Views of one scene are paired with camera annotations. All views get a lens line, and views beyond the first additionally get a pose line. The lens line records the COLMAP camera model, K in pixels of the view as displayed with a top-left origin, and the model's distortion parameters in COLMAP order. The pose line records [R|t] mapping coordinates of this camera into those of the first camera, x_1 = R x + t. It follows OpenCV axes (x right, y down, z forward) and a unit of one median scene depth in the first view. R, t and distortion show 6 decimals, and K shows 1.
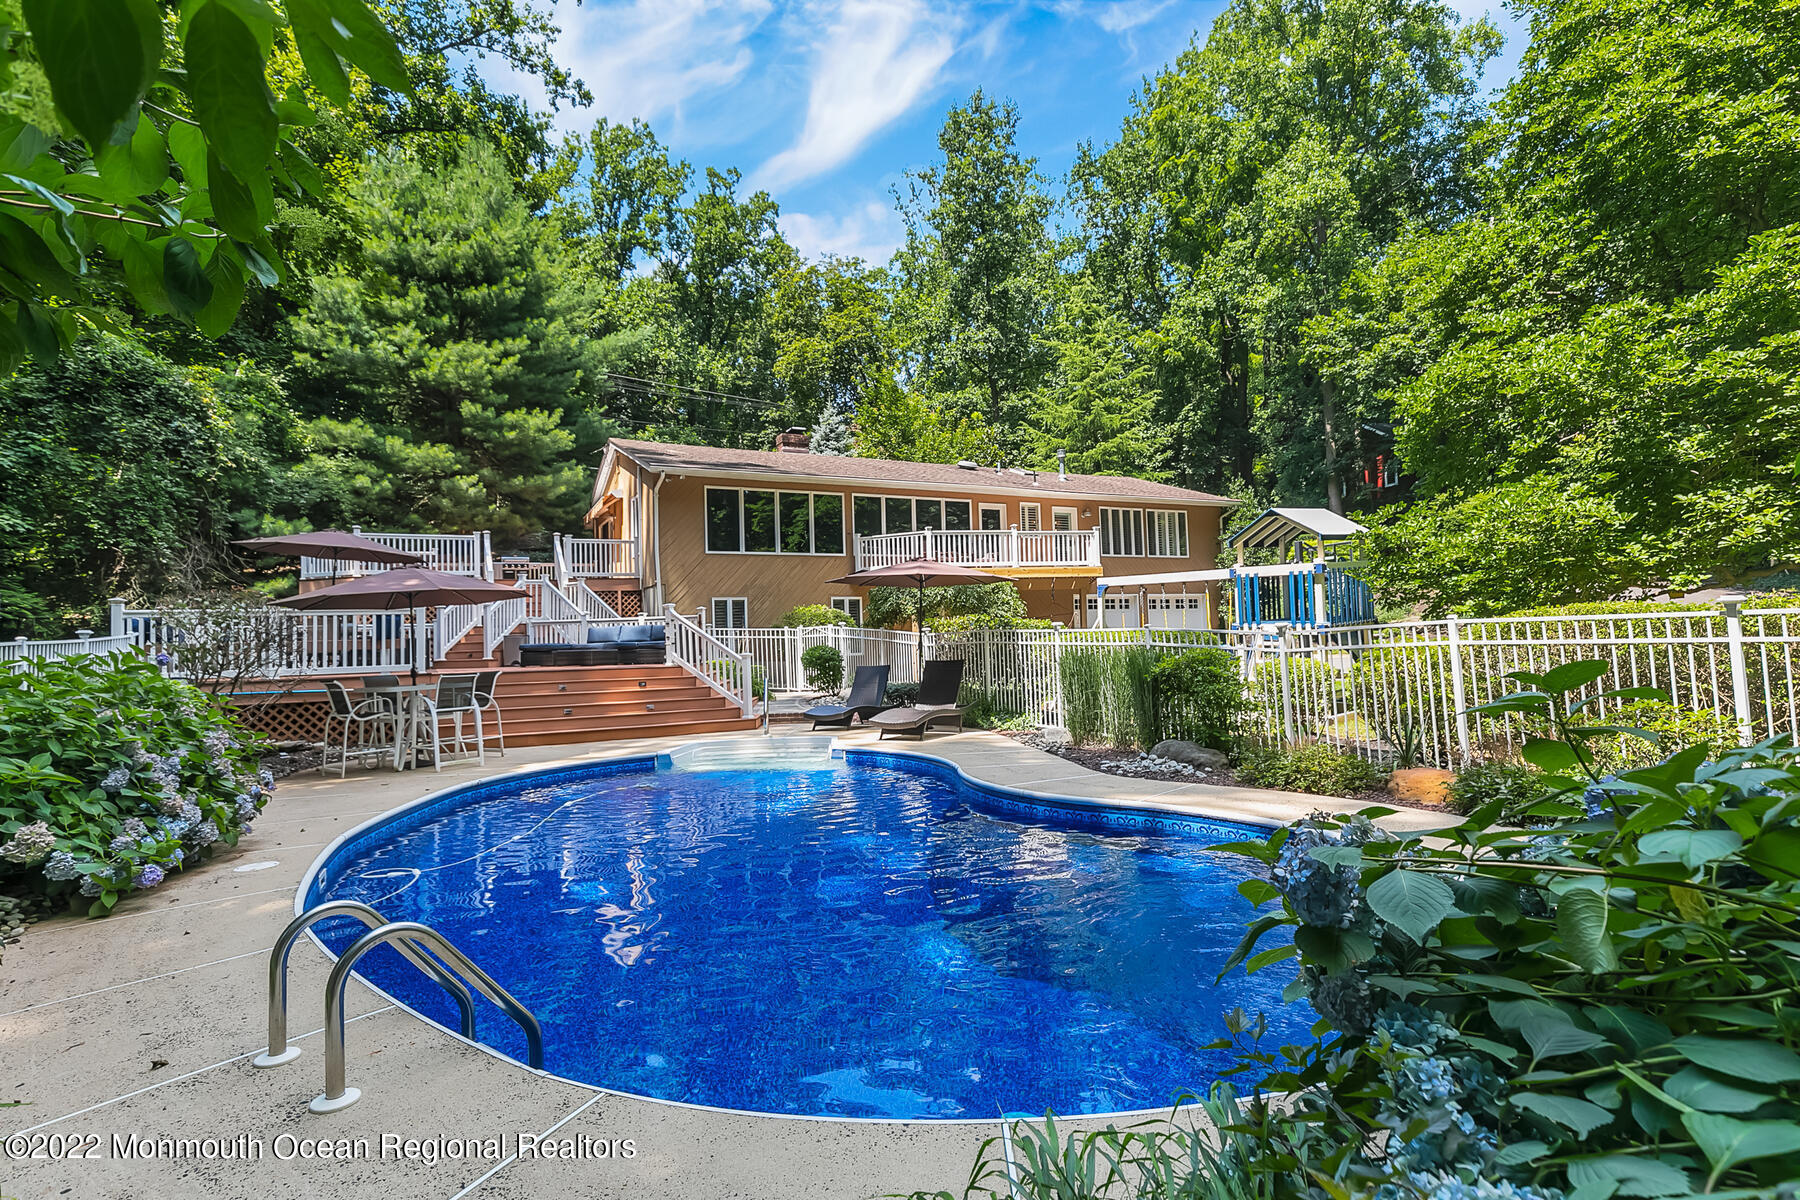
lens RADIAL K [[877.1, 0, 914.2], [0, 877.1, 607.5], [0, 0, 1]] dist [-0.006729, 0.000667]
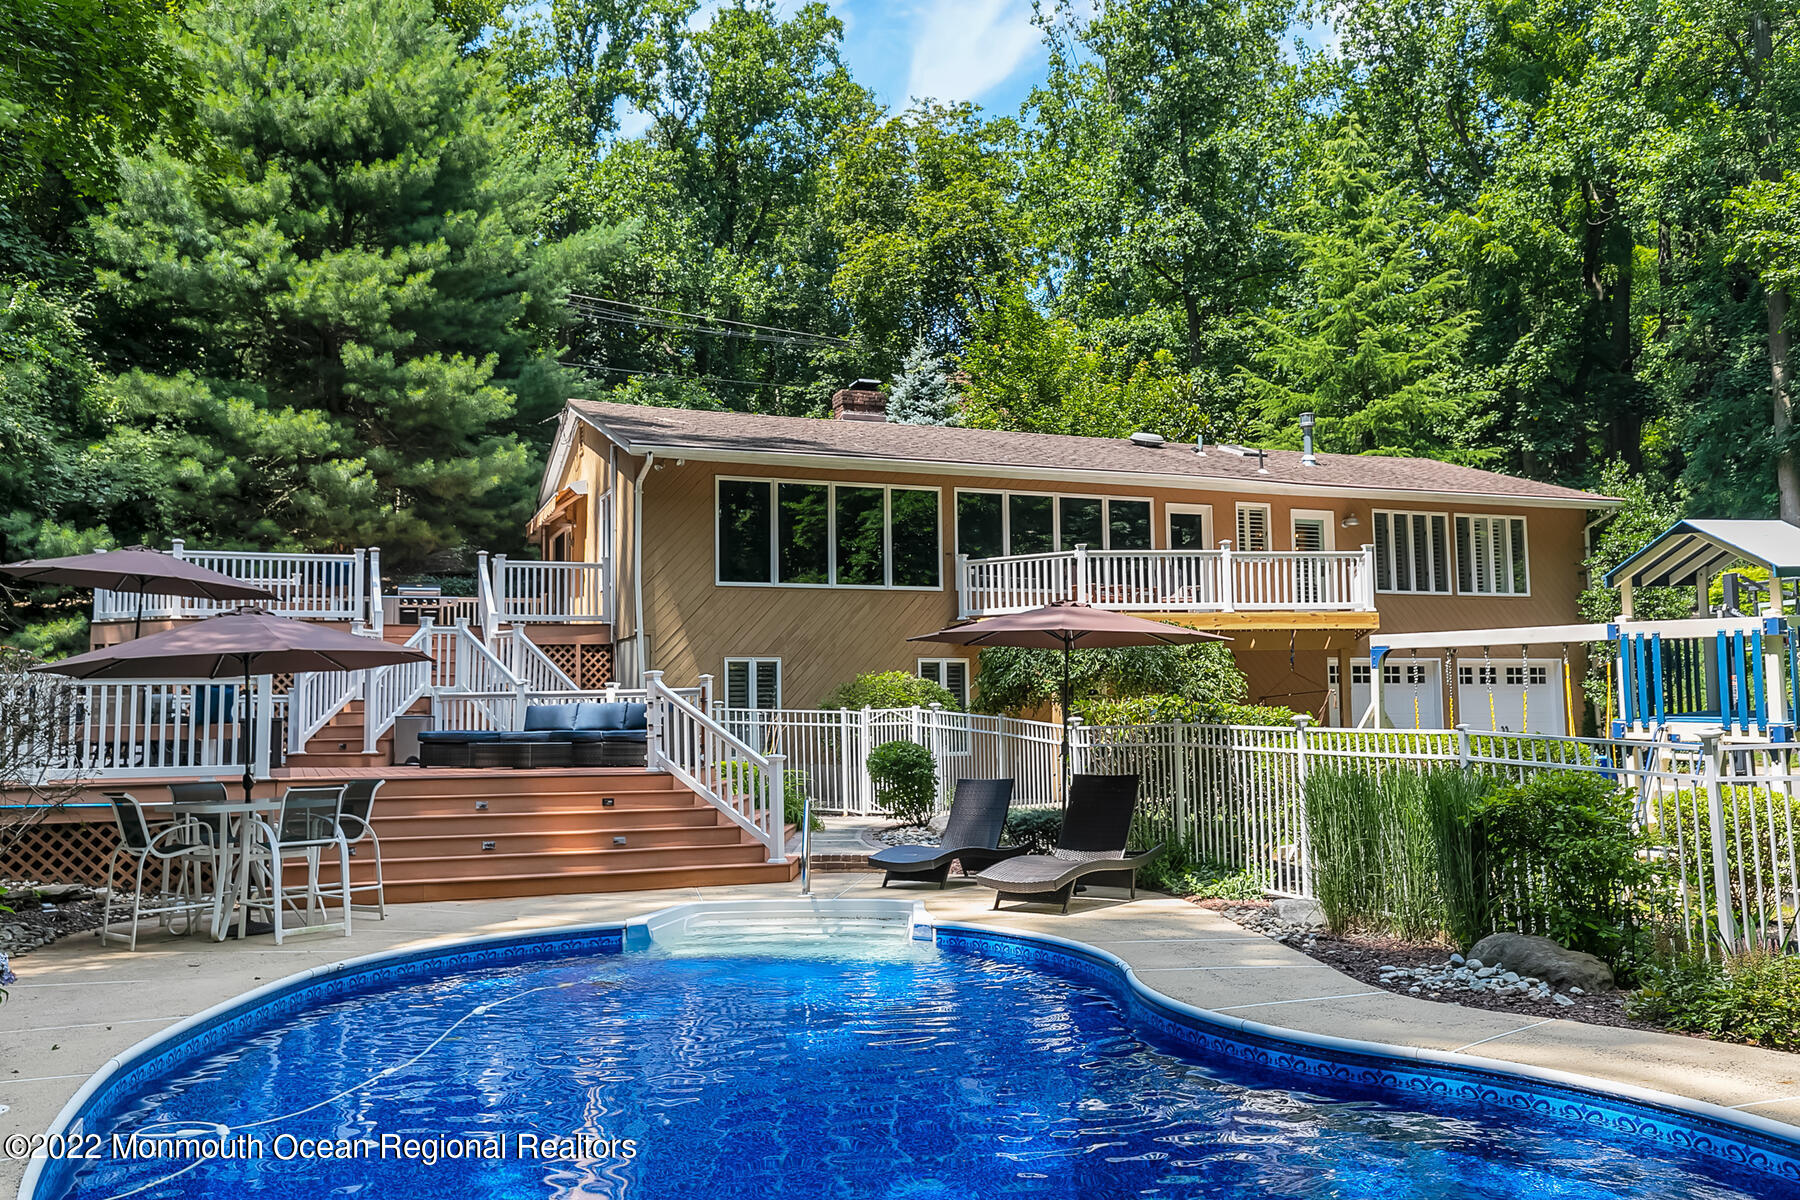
lens RADIAL K [[1437.9, 0, 916.1], [0, 1437.9, 612.9], [0, 0, 1]] dist [-0.002138, 0.000019]
pose [[0.995174, 0.008778, -0.097735, 0.000734], [-0.012503, 0.999216, -0.037557, -0.006988], [0.097329, 0.038598, 0.994504, 0.012809]]
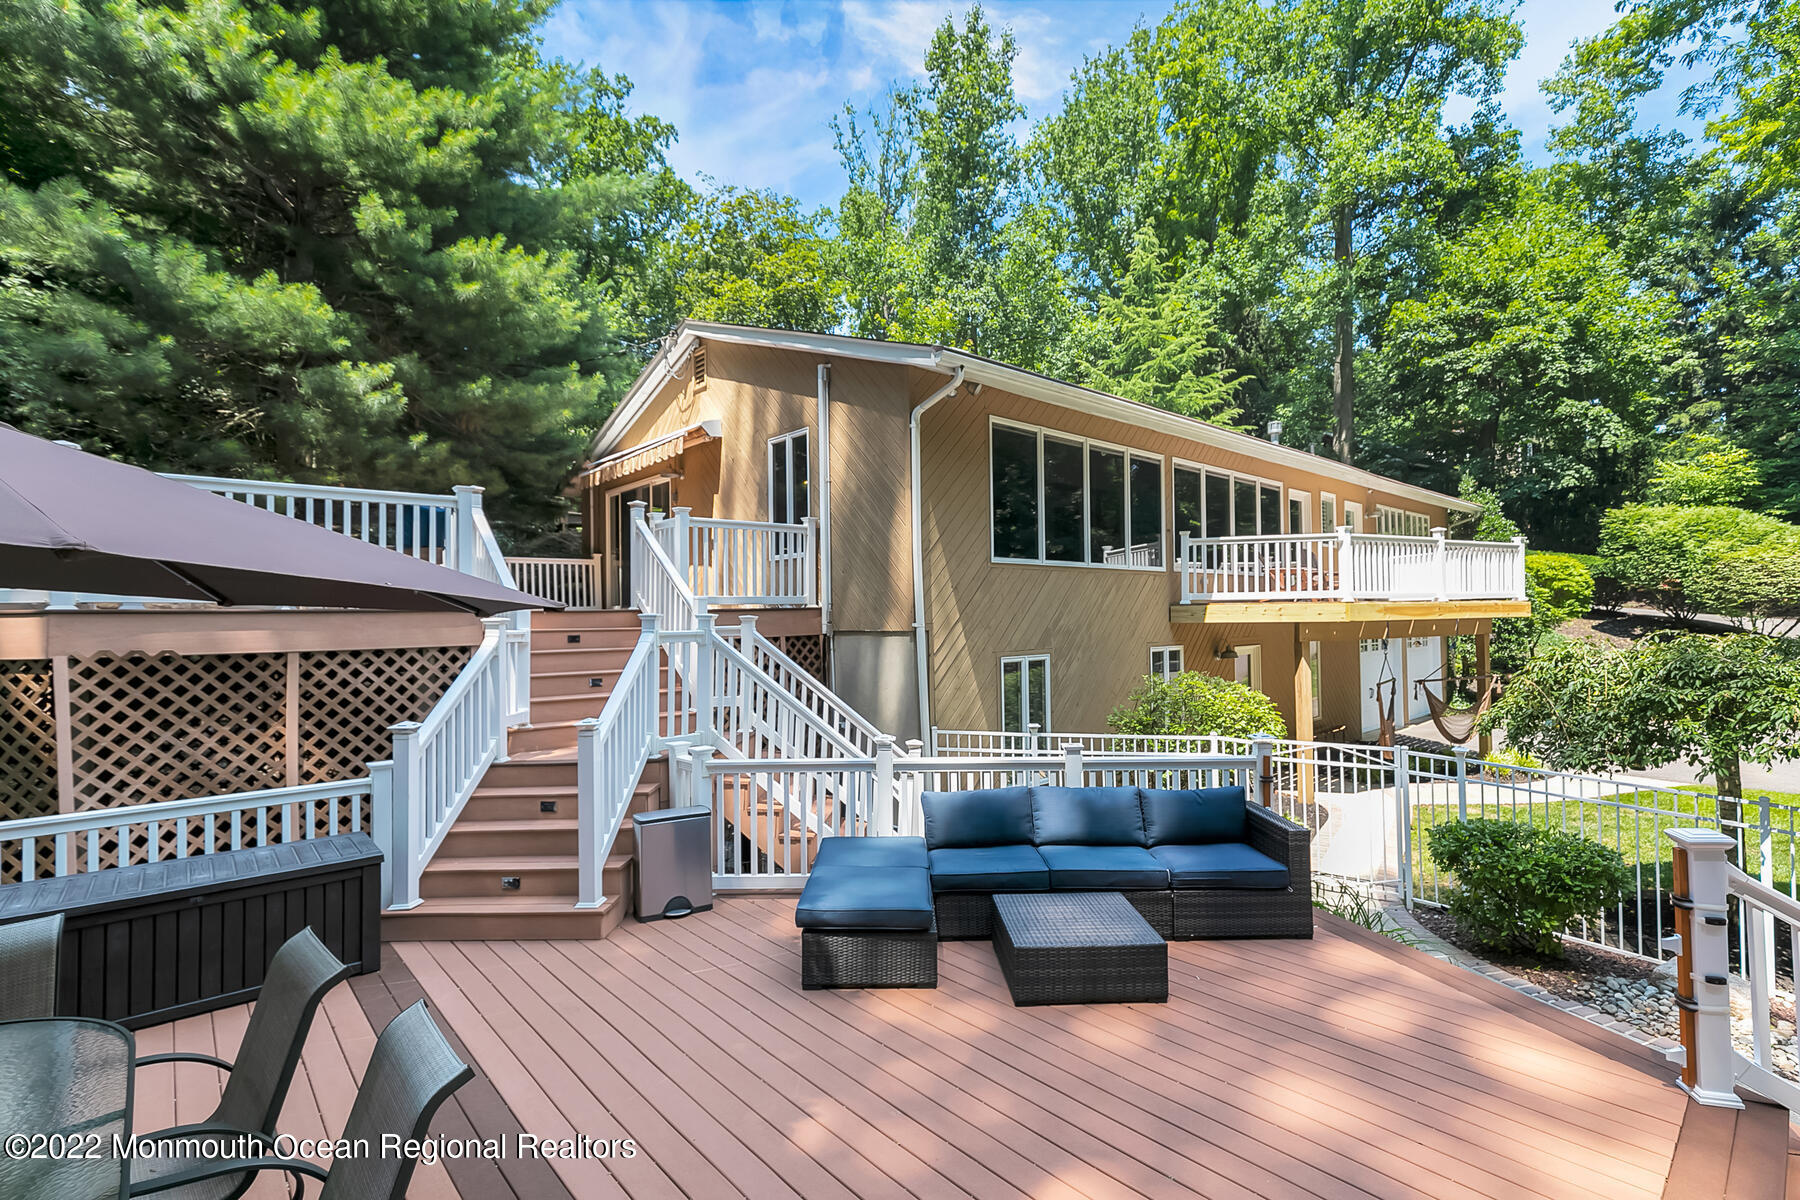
lens RADIAL K [[821.9, 0, 933.7], [0, 821.9, 604.5], [0, 0, 1]] dist [0.005664, -0.001861]
pose [[0.969872, 0.022999, 0.242529, -0.407224], [-0.026056, 0.999616, 0.009406, -0.046510], [-0.242219, -0.015442, 0.970099, 0.639207]]
